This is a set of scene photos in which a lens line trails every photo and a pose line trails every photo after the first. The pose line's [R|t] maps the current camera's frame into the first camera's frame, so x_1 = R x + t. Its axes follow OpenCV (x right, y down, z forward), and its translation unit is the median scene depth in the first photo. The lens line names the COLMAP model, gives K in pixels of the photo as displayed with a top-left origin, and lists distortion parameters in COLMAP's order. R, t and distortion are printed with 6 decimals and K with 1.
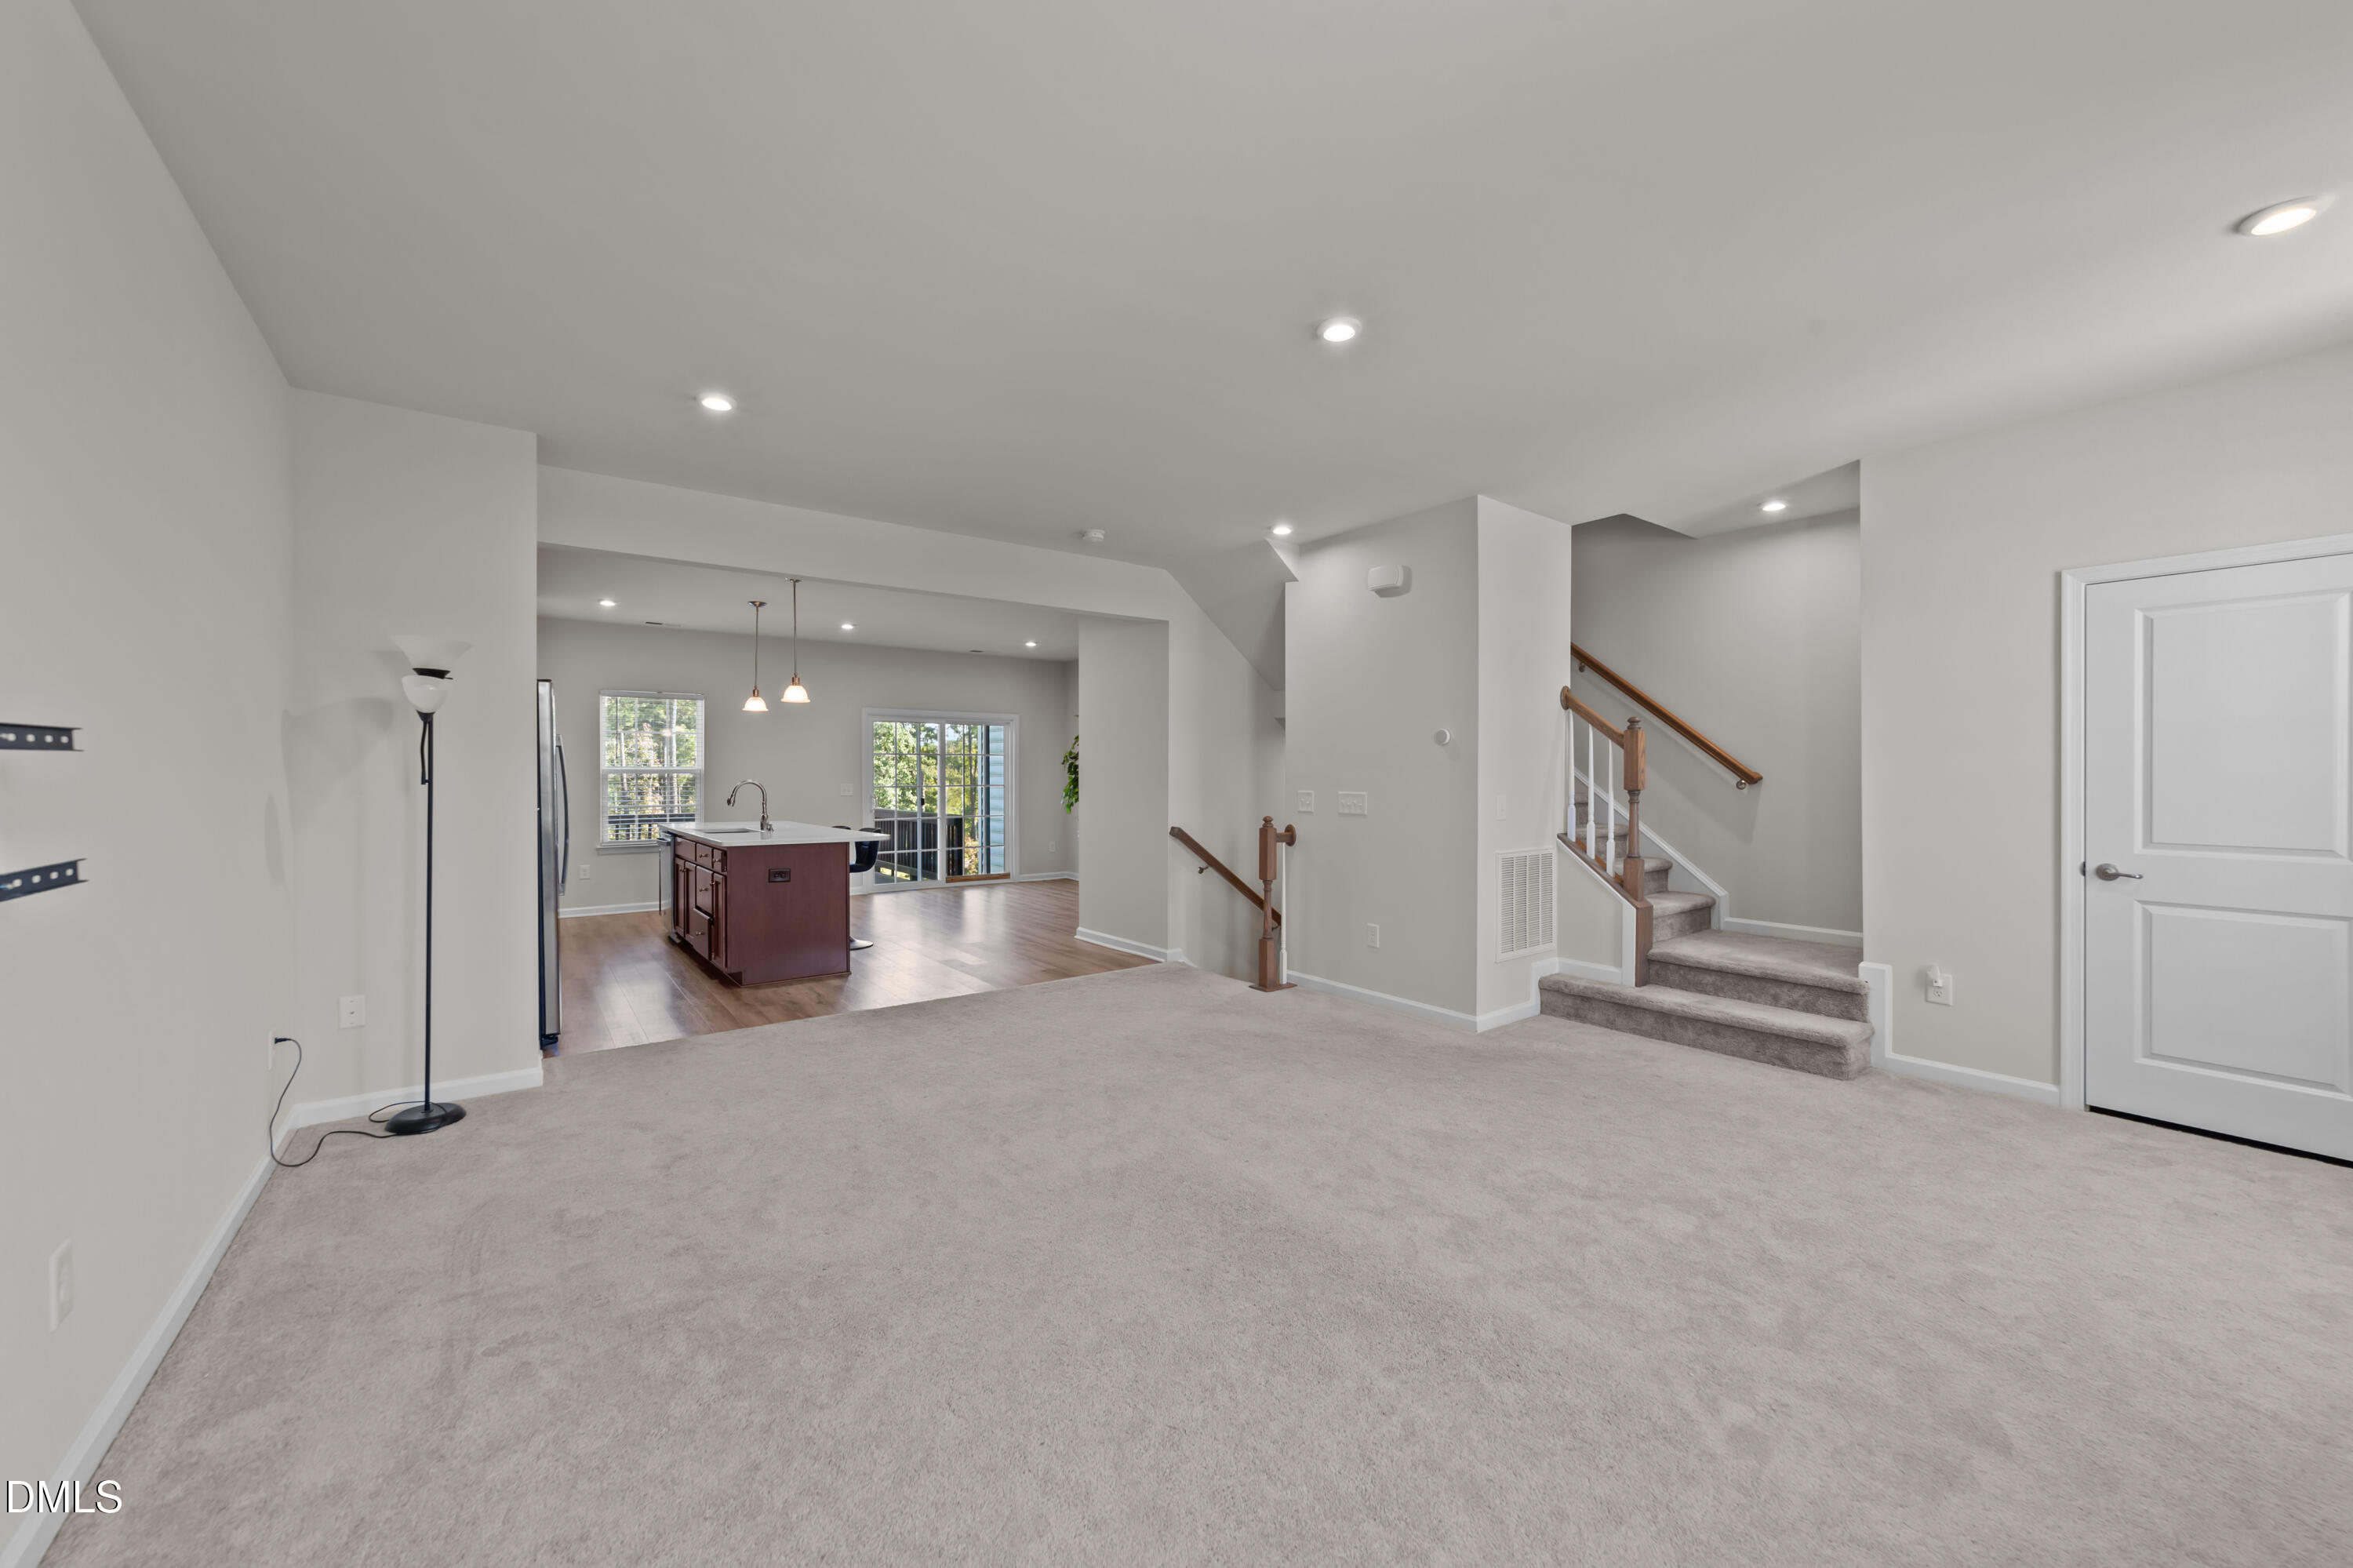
lens RADIAL K [[902.3, 0, 1172.5], [0, 902.3, 772.4], [0, 0, 1]] dist [-0.001591, 0.000009]
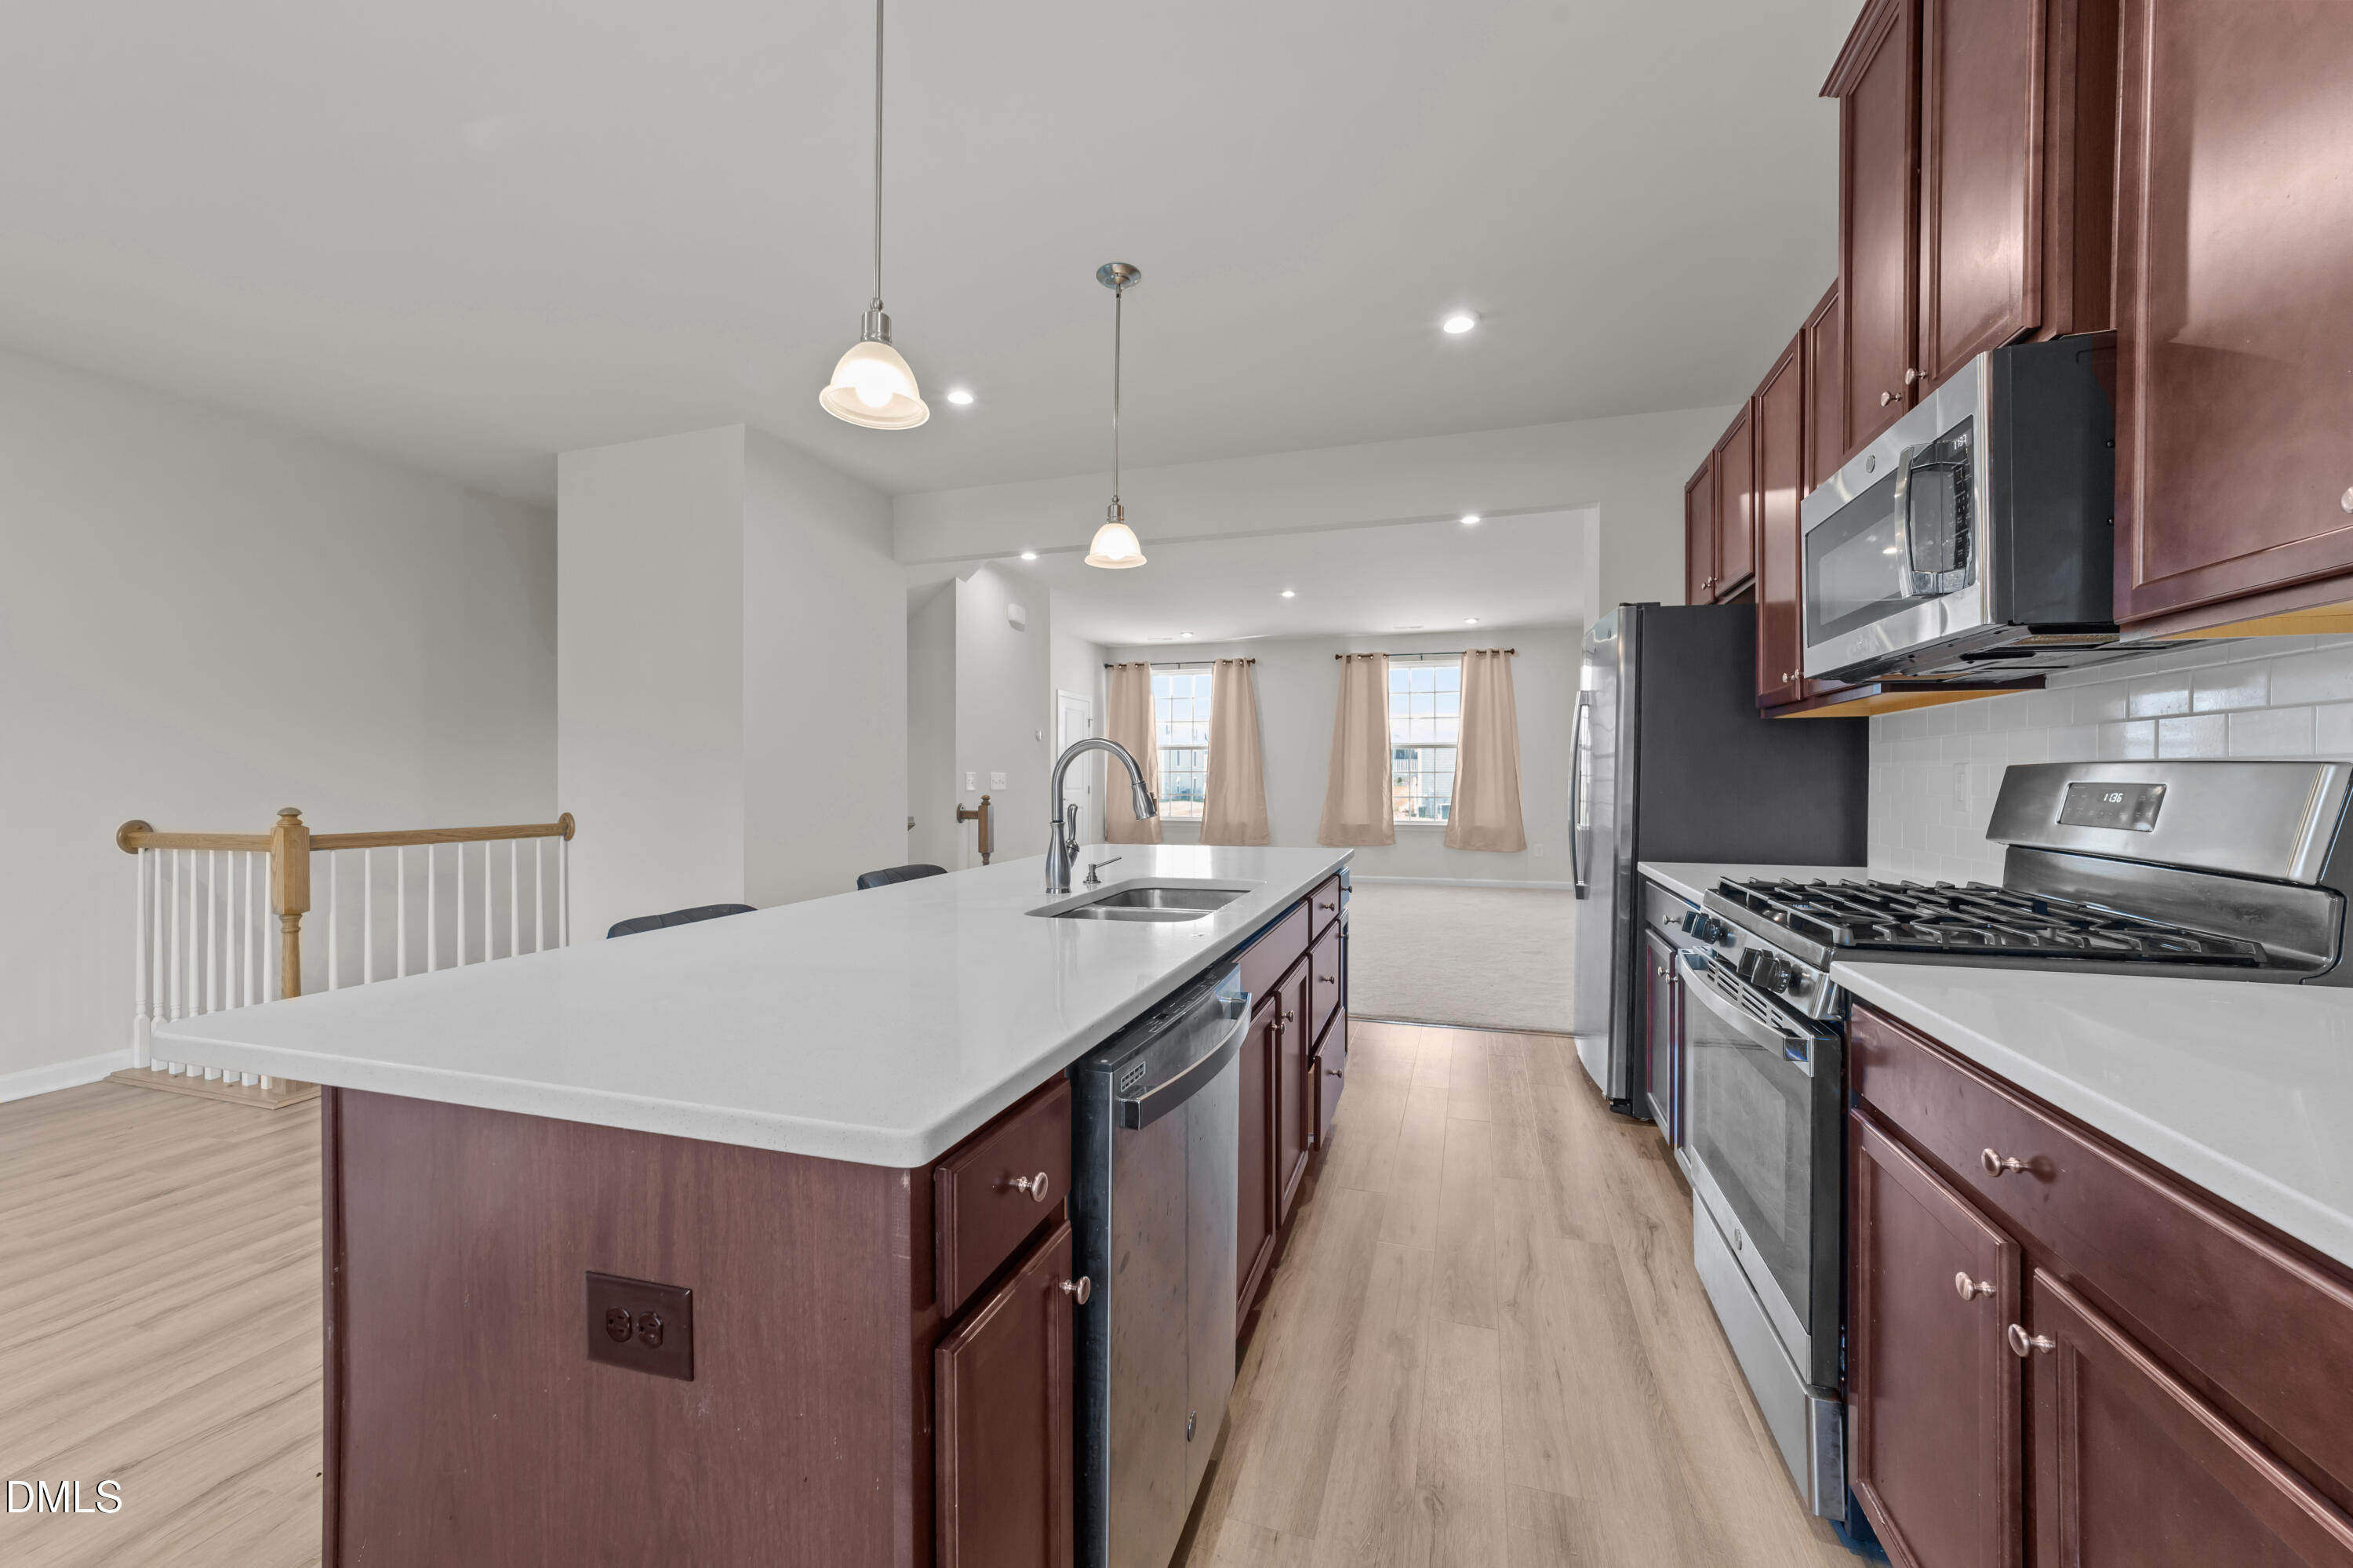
lens RADIAL K [[902.3, 0, 1172.5], [0, 902.3, 772.4], [0, 0, 1]] dist [-0.001591, 0.000009]
pose [[-0.573828, 0.004342, 0.818964, -0.923593], [-0.000488, 0.999984, -0.005643, 0.026793], [-0.818976, -0.003638, -0.573817, 1.438136]]
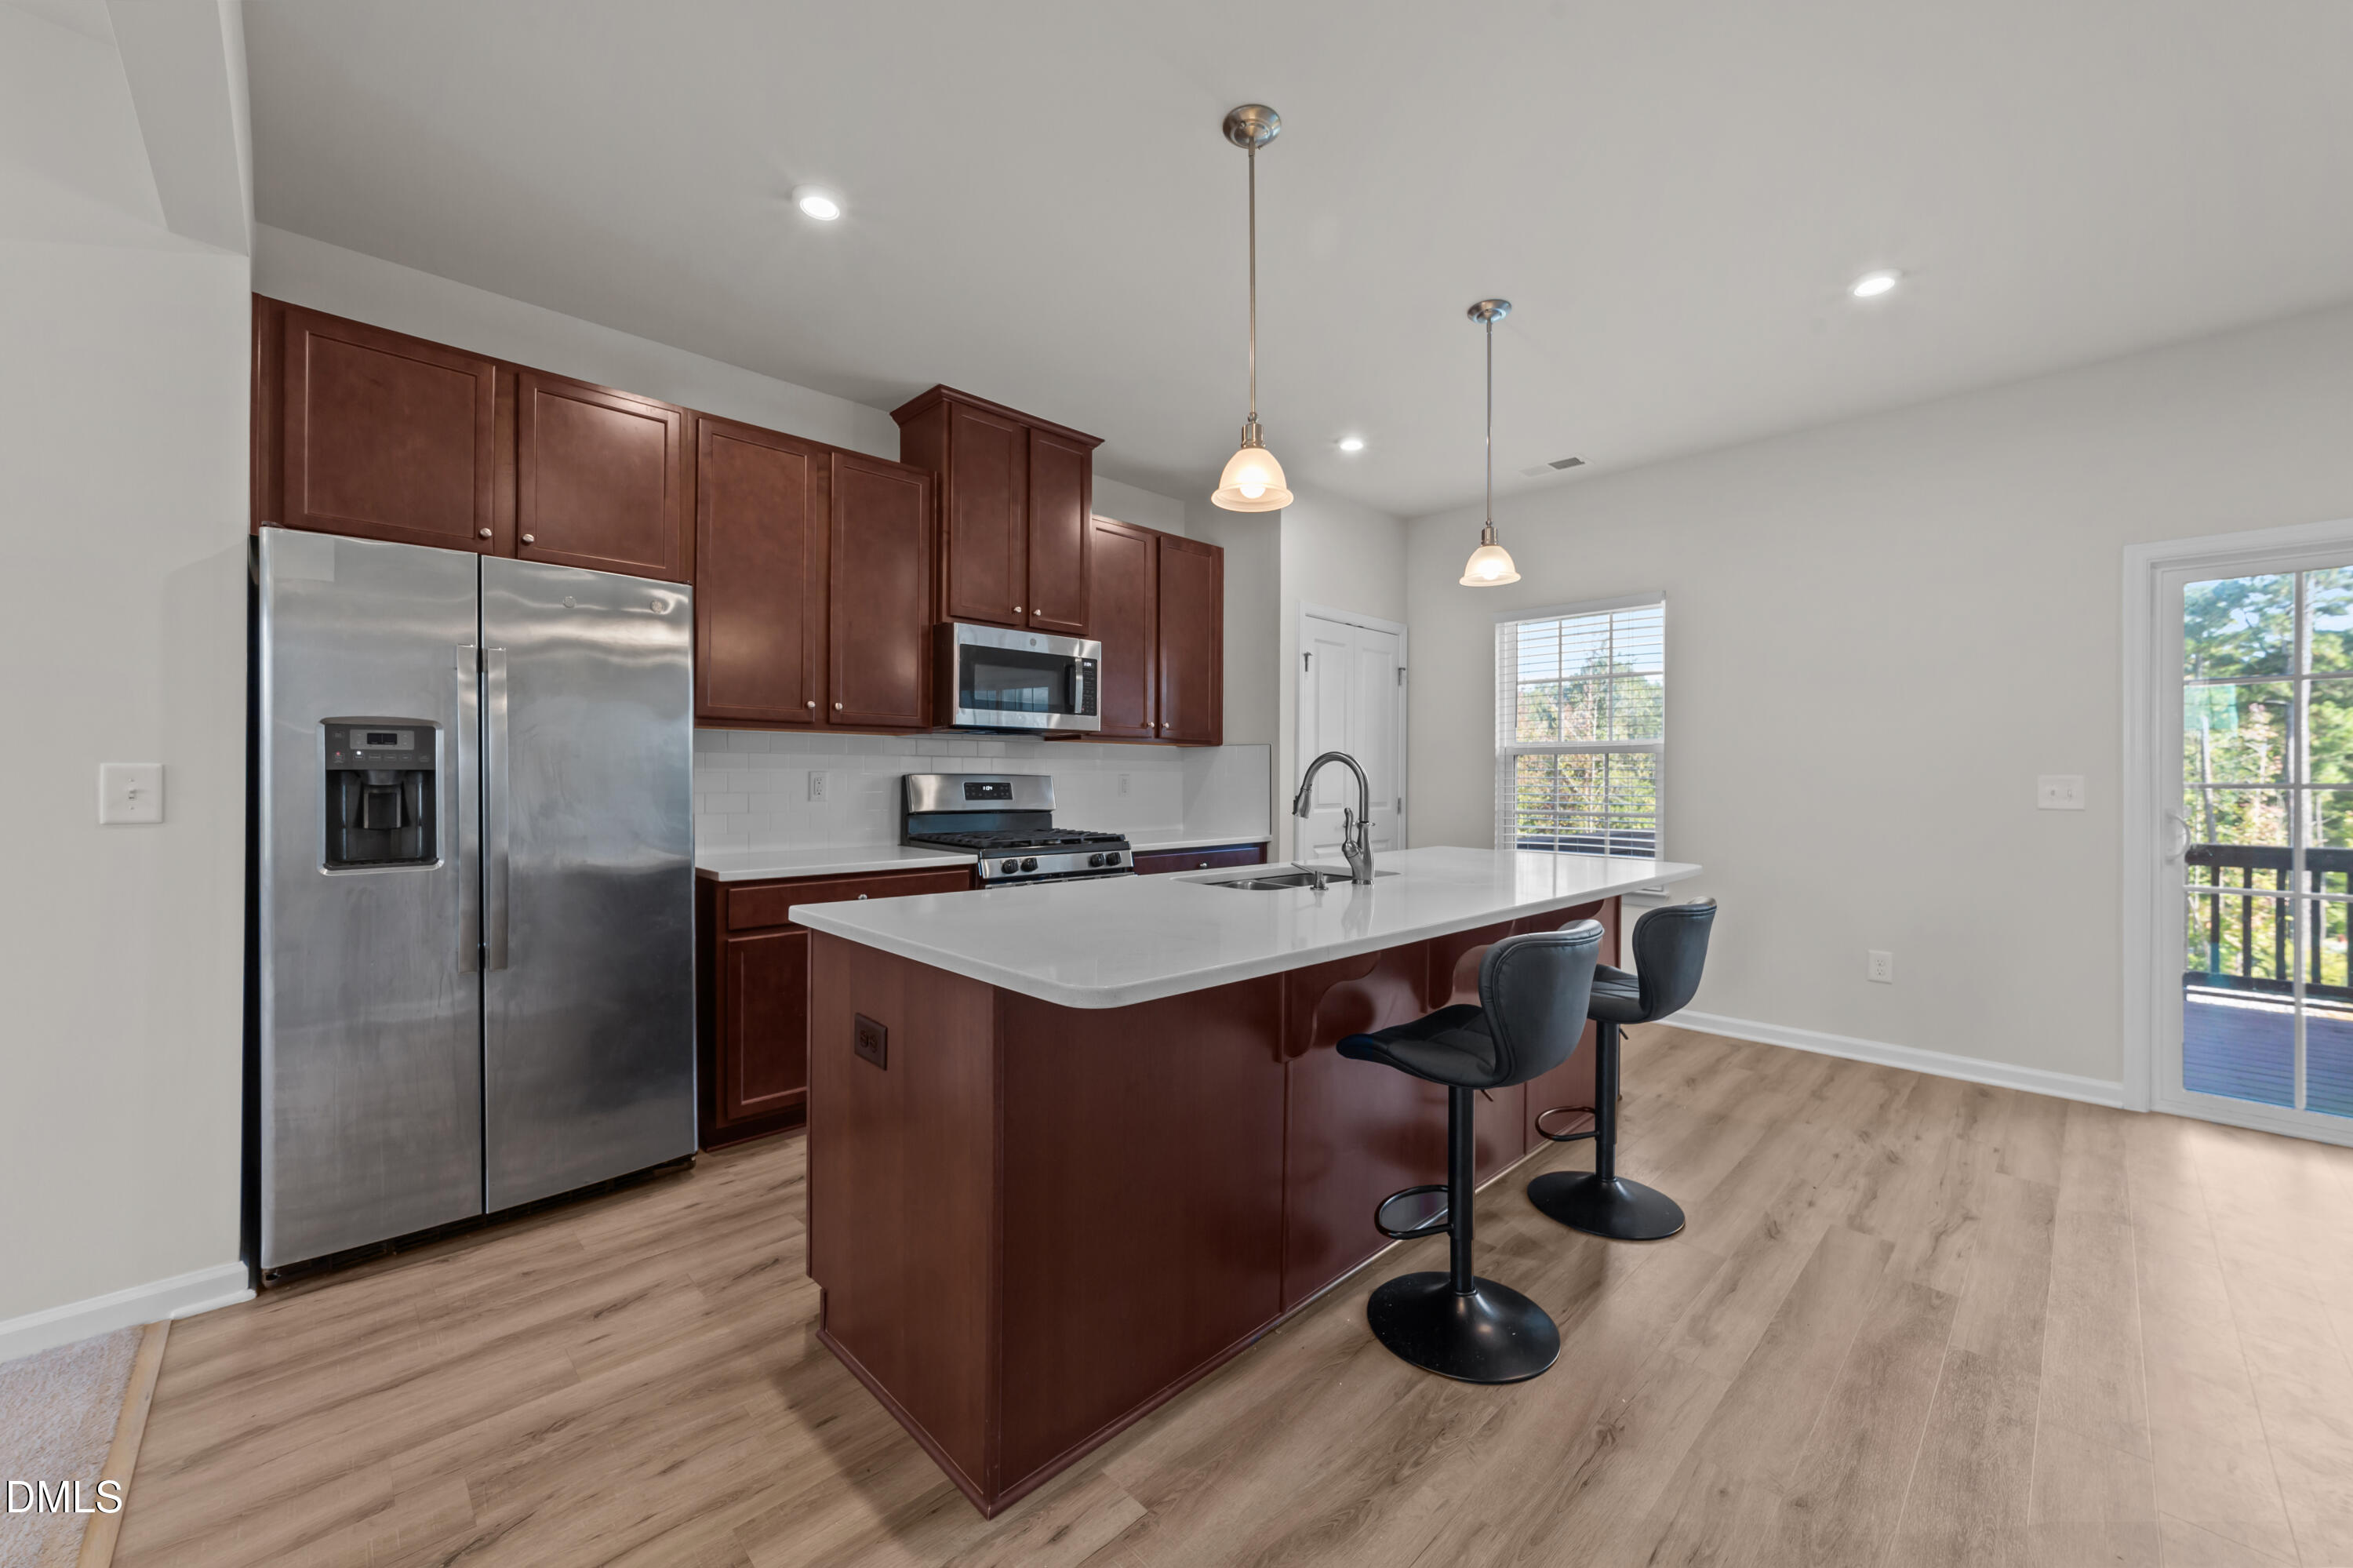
lens RADIAL K [[894.9, 0, 1188.5], [0, 894.9, 788.8], [0, 0, 1]] dist [-0.001023, -0.000022]
pose [[0.137560, 0.015075, -0.990379, -0.121314], [-0.001696, 0.999886, 0.014984, 0.022964], [0.990492, -0.000381, 0.137570, 1.116547]]
